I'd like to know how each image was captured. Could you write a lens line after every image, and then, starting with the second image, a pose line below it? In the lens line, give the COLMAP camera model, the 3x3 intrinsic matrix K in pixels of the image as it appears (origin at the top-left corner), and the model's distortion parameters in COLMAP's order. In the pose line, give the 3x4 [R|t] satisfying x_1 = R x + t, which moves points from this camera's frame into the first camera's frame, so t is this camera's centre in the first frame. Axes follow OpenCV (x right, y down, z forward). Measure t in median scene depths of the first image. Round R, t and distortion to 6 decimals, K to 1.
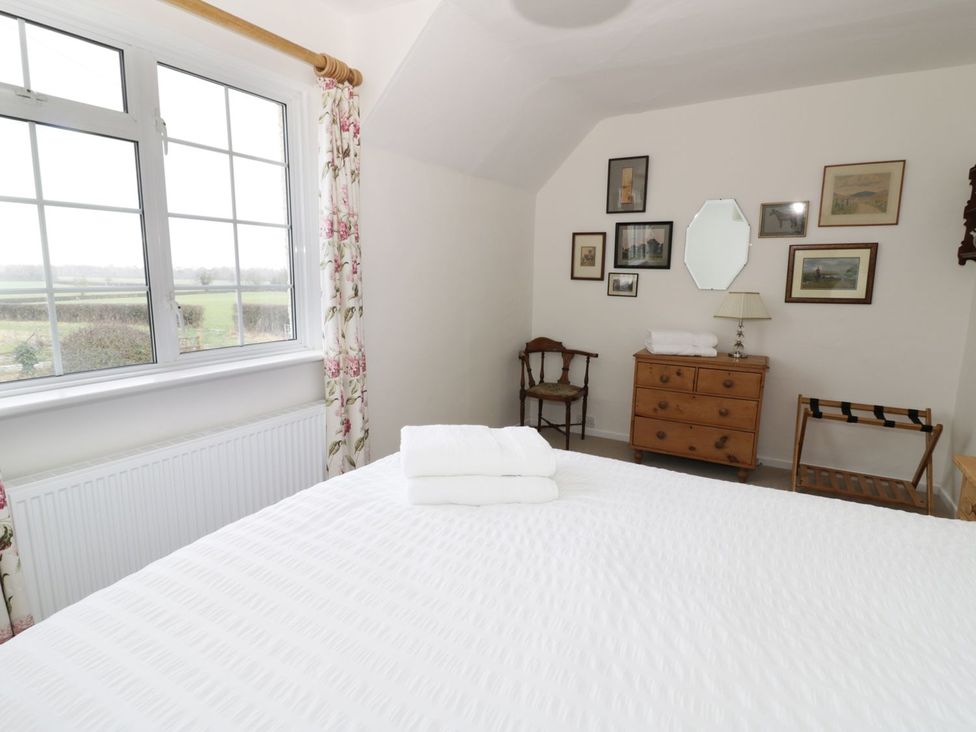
lens RADIAL K [[512.6, 0, 487.8], [0, 512.6, 359.3], [0, 0, 1]] dist [-0.007070, -0.007139]
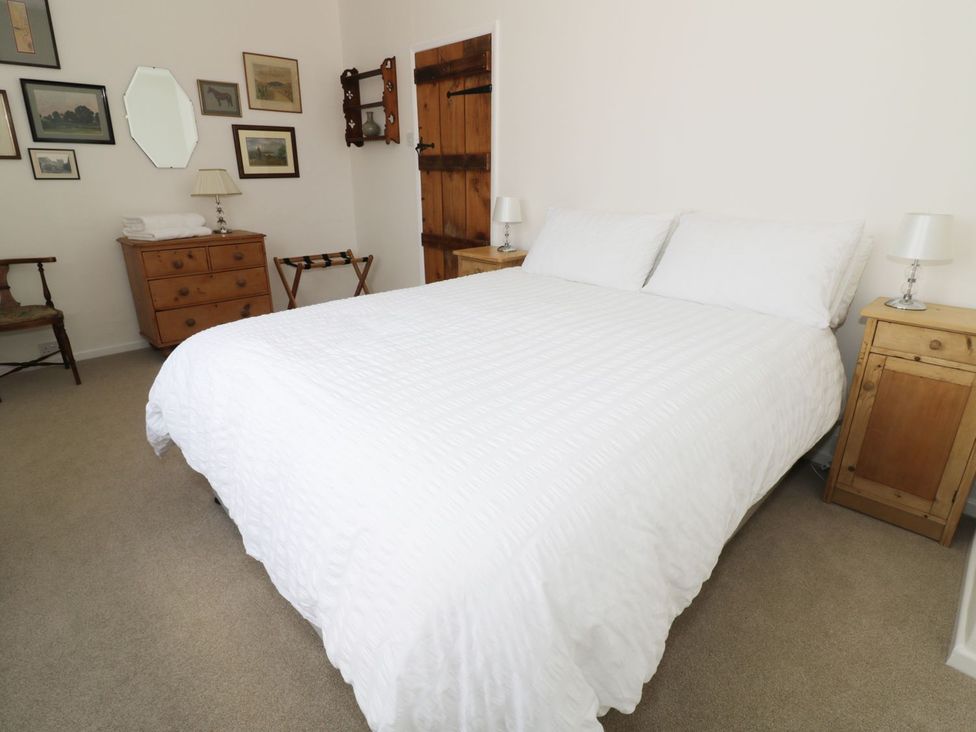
lens RADIAL K [[512.6, 0, 484.2], [0, 512.6, 362.3], [0, 0, 1]] dist [-0.007070, -0.007139]
pose [[0.263383, -0.345167, 0.900827, -0.440936], [0.152905, 0.936931, 0.314295, -0.003556], [-0.952496, 0.054961, 0.299550, 0.172447]]
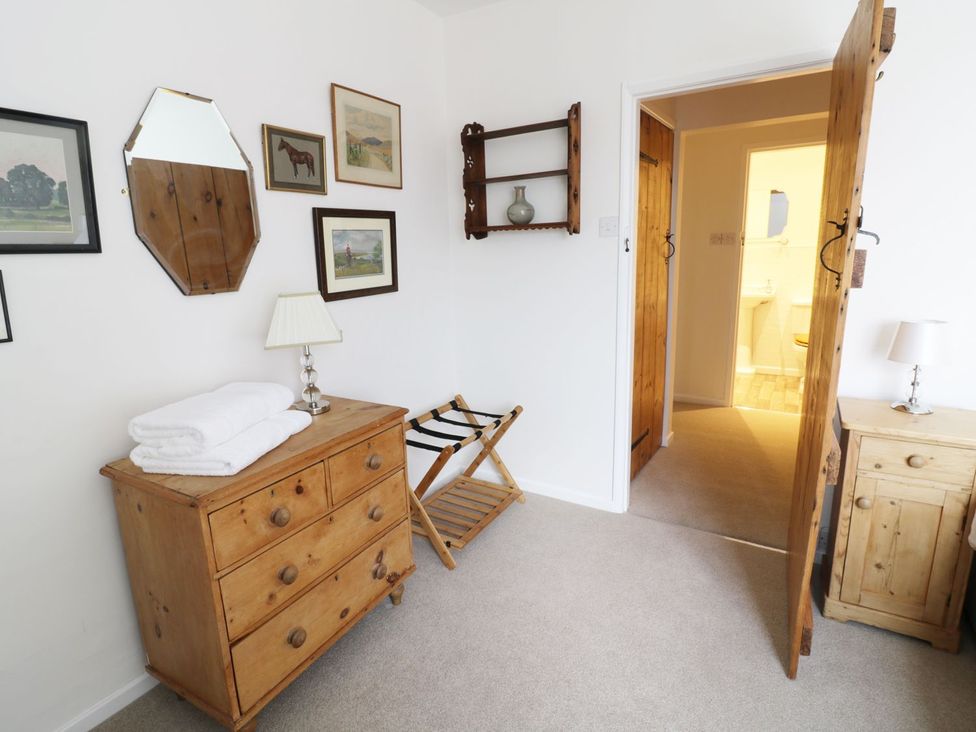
lens RADIAL K [[512.6, 0, 486.7], [0, 512.6, 357.3], [0, 0, 1]] dist [-0.007070, -0.007139]
pose [[0.003741, -0.218030, 0.975935, -0.029962], [0.189132, 0.958482, 0.213406, -0.144557], [-0.981944, 0.183782, 0.044823, 0.803149]]
